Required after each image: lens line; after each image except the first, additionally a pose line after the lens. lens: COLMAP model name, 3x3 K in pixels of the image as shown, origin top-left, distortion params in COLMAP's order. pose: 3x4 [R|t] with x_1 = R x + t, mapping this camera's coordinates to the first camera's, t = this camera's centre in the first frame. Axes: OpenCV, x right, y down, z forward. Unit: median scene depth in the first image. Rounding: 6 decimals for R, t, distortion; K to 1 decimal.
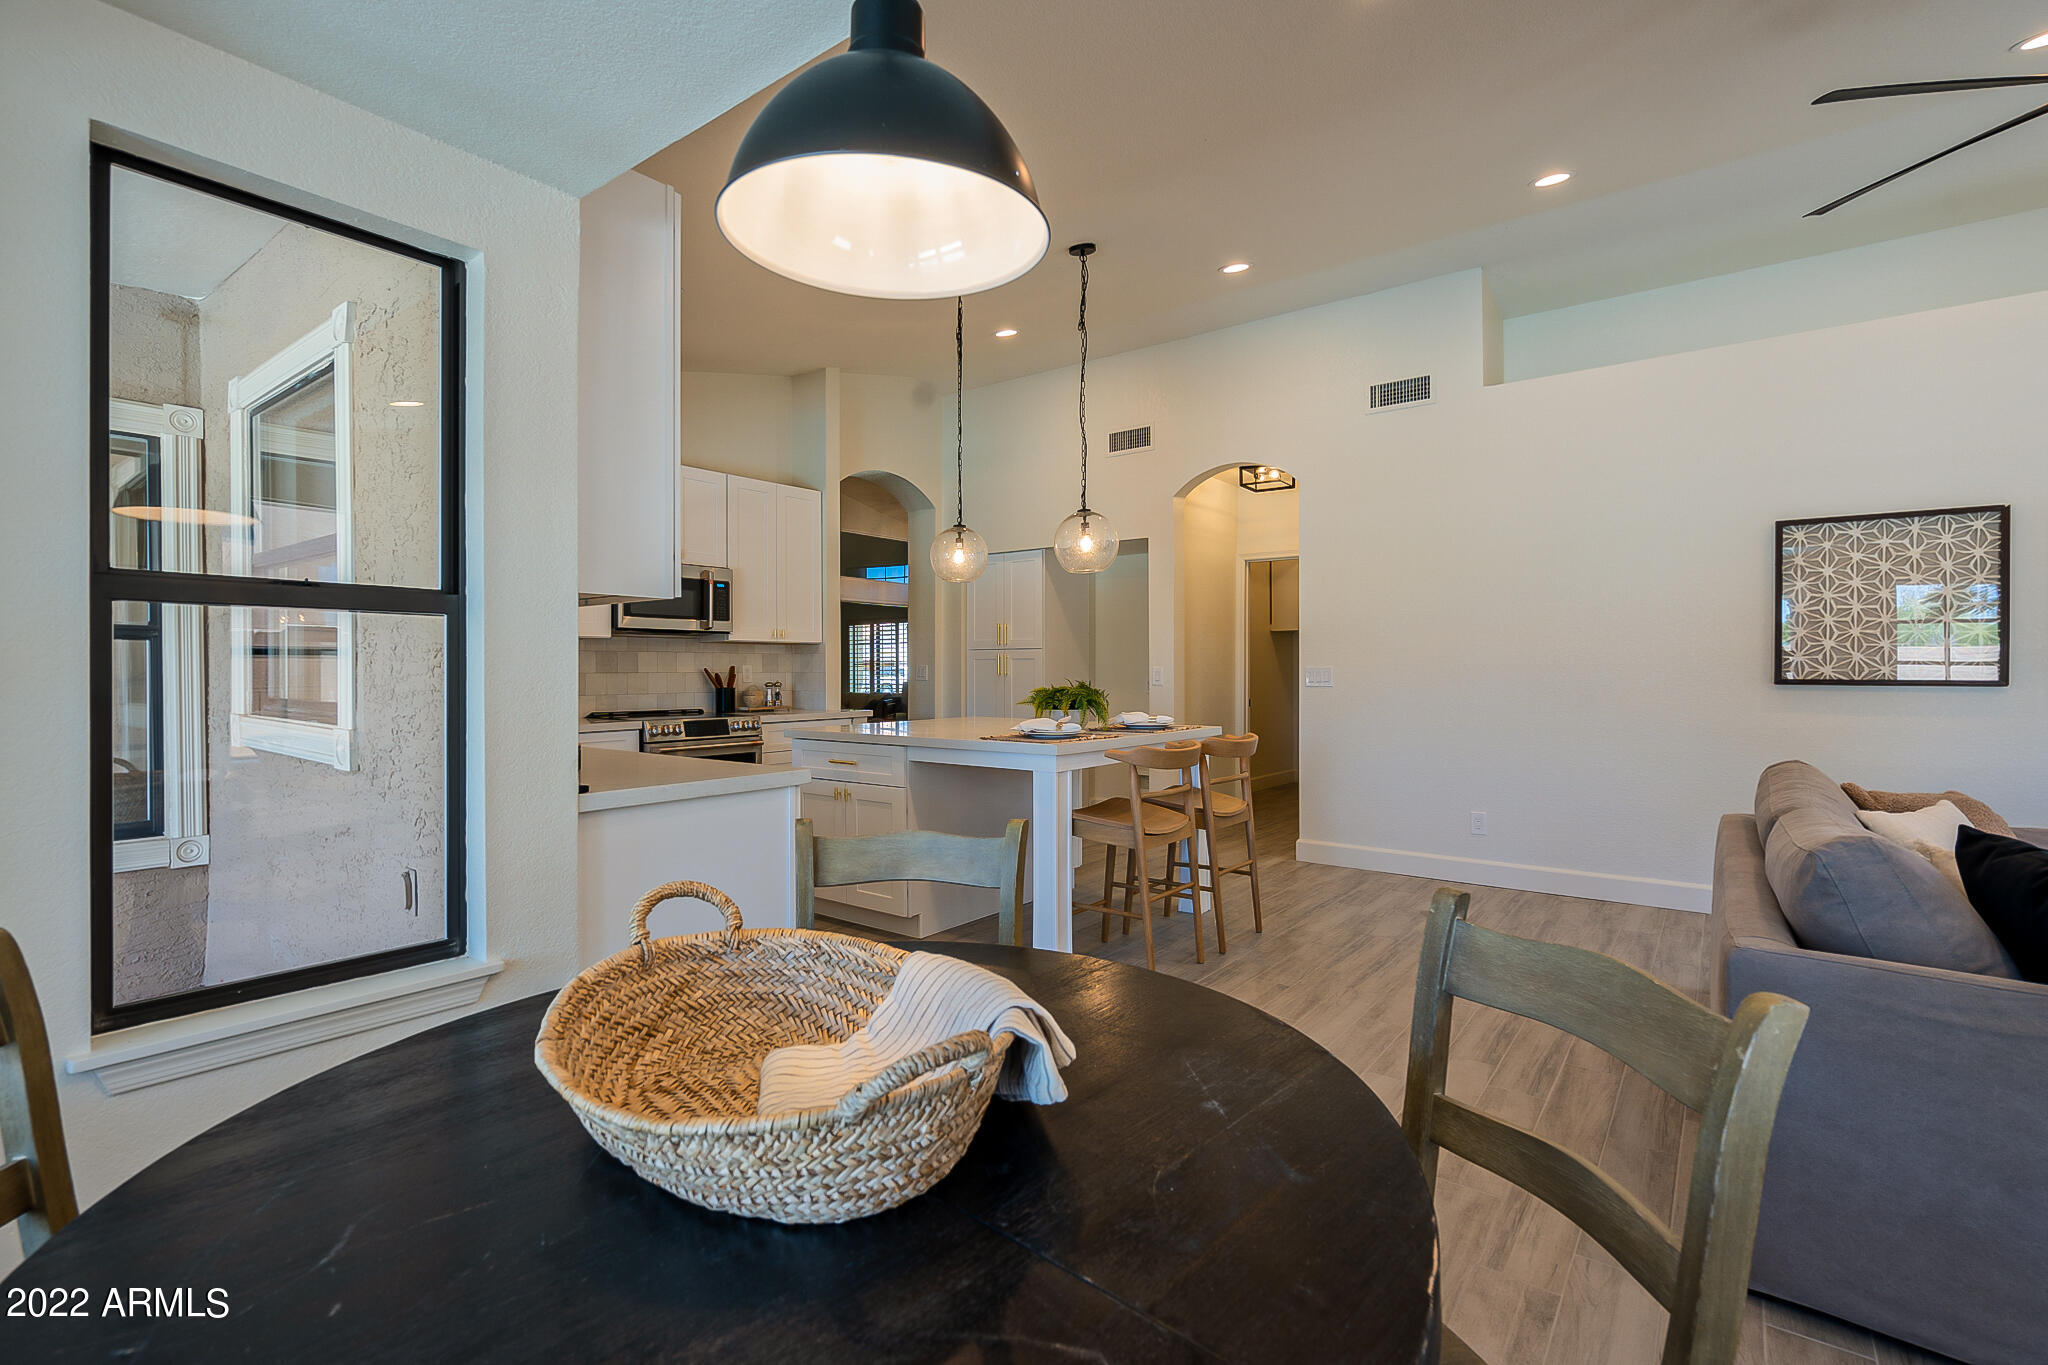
lens RADIAL K [[957.7, 0, 992.8], [0, 957.7, 675.2], [0, 0, 1]] dist [0.003299, -0.001163]
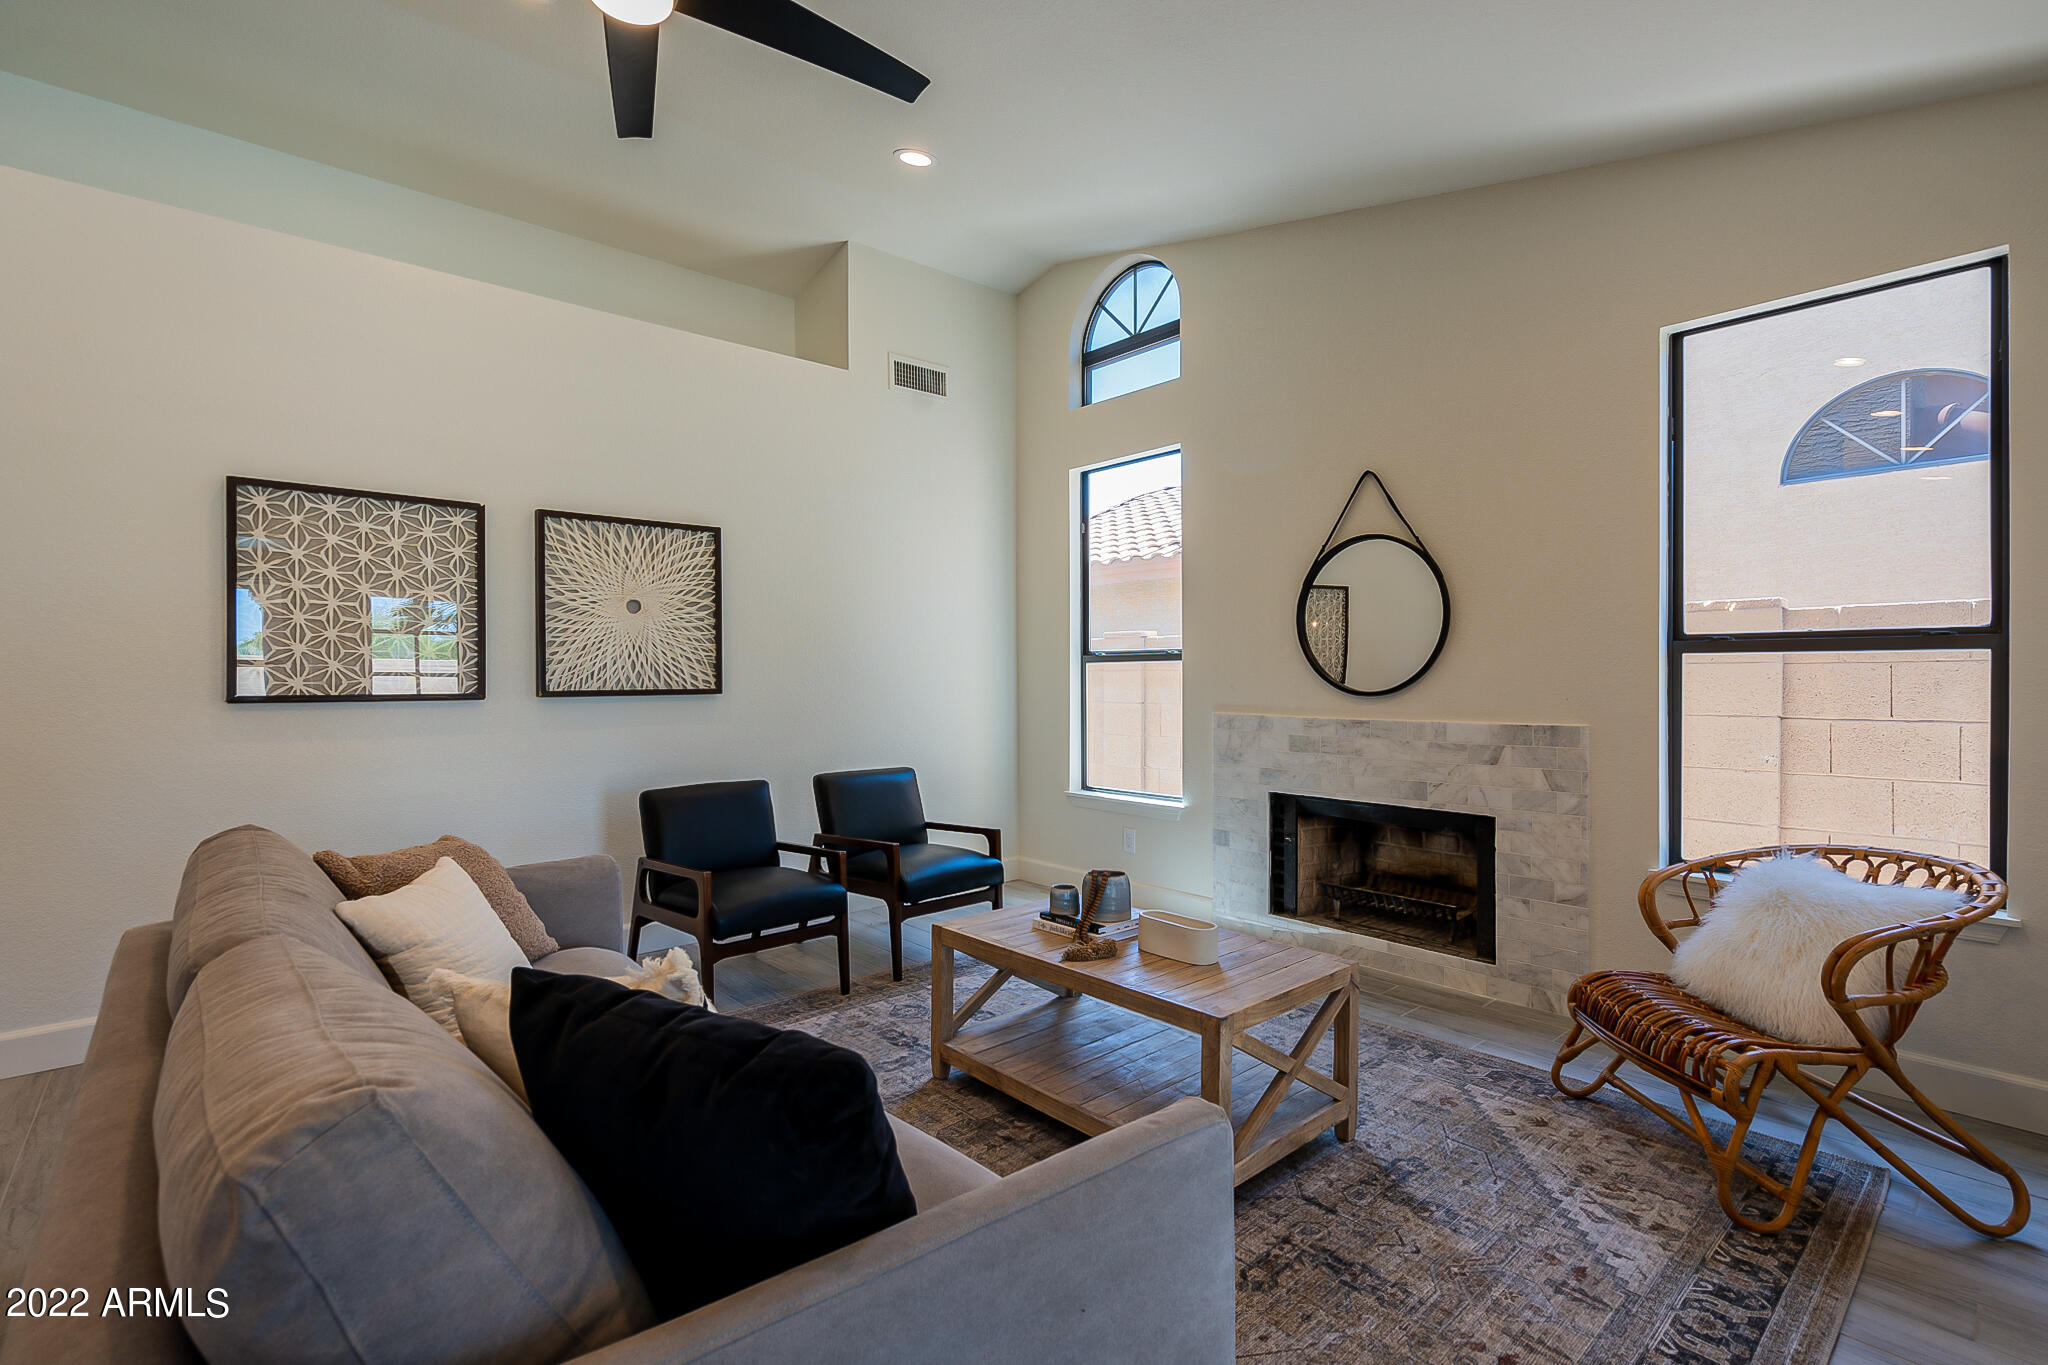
lens RADIAL K [[957.7, 0, 1037.0], [0, 957.7, 676.3], [0, 0, 1]] dist [0.003299, -0.001163]
pose [[0.201546, 0.002300, 0.979476, 0.244588], [0.009215, 0.999949, -0.004245, -0.002651], [-0.979436, 0.009882, 0.201515, 0.274175]]
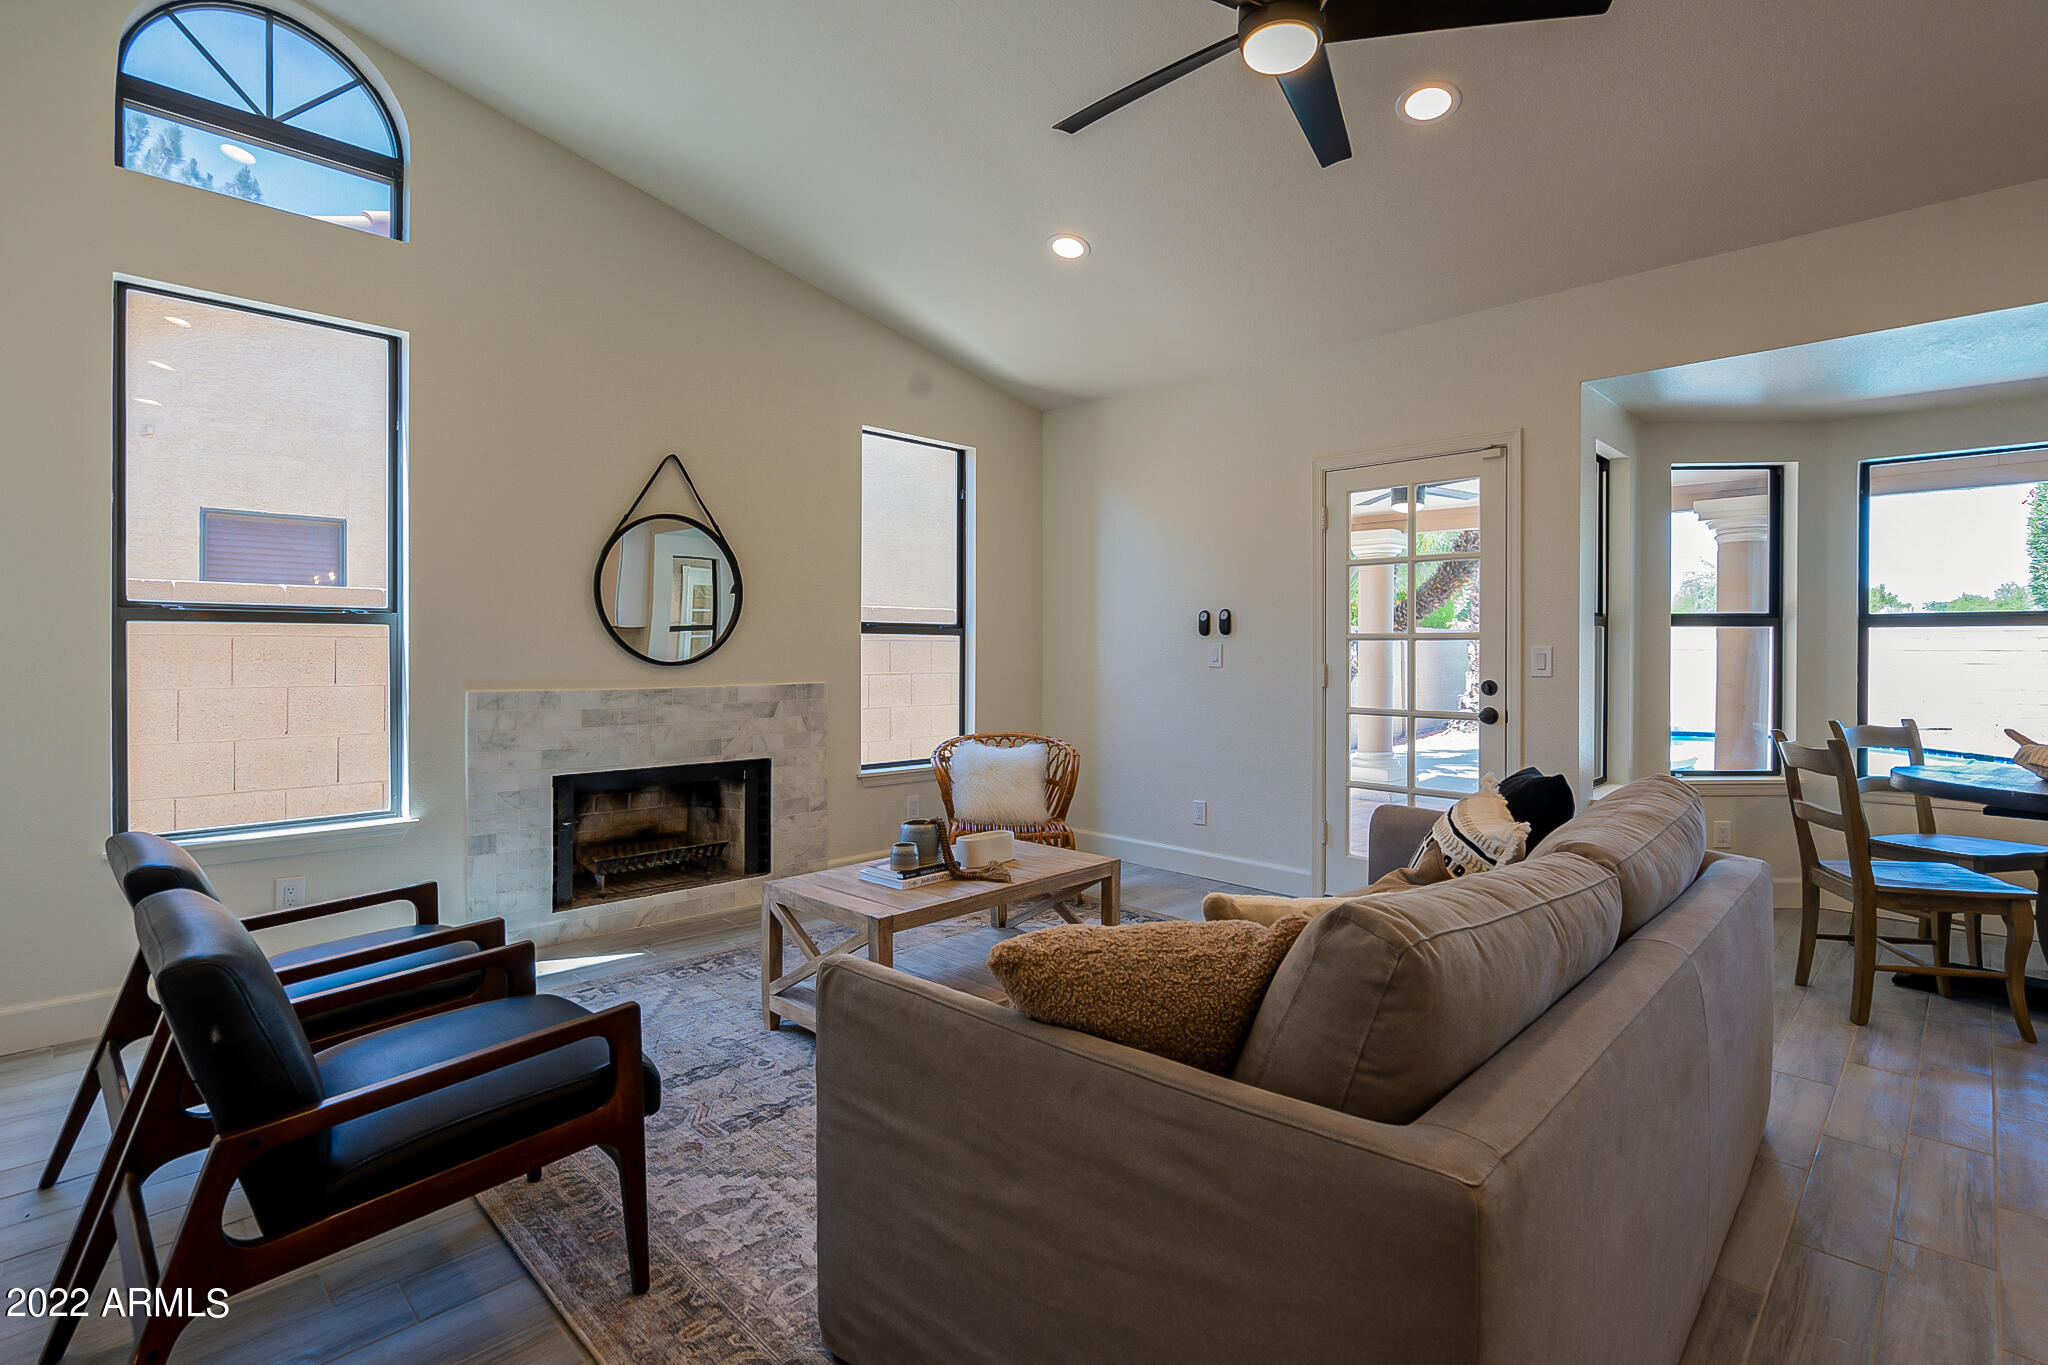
lens RADIAL K [[957.7, 0, 1018.2], [0, 957.7, 673.3], [0, 0, 1]] dist [0.003299, -0.001163]
pose [[-0.990798, -0.002838, 0.135318, 0.698041], [0.001503, 0.999488, 0.031967, -0.007784], [-0.135340, 0.031876, -0.990286, 1.029496]]
